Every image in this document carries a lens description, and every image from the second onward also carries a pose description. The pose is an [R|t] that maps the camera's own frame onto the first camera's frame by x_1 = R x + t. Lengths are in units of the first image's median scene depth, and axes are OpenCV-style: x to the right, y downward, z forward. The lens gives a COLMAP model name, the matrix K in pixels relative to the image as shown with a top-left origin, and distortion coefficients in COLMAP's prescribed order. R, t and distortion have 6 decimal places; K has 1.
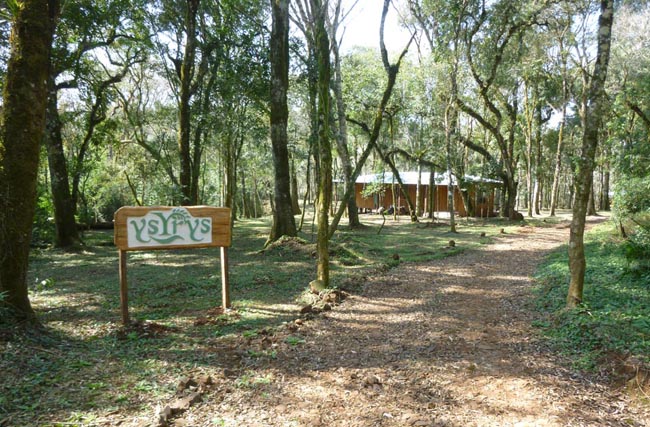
lens RADIAL K [[478.7, 0, 325.2], [0, 478.7, 214.3], [0, 0, 1]] dist [-0.015403, -0.000778]
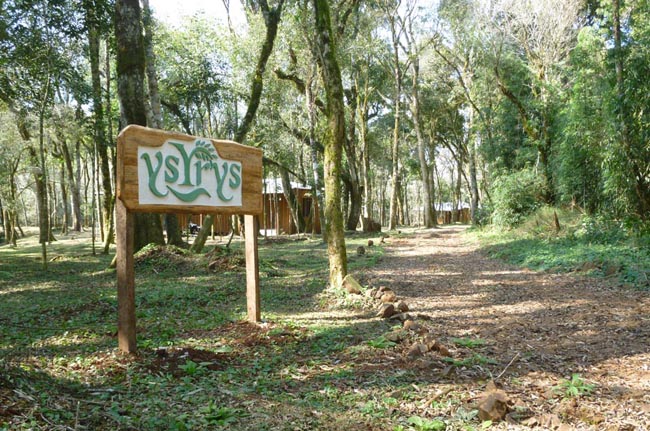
lens RADIAL K [[634.8, 0, 324.9], [0, 634.8, 215.3], [0, 0, 1]] dist [0.009406, 0.000000]
pose [[0.934256, -0.024570, 0.355756, -0.433070], [0.037098, 0.998907, -0.028435, 0.099845], [-0.354668, 0.039763, 0.934146, 0.261389]]
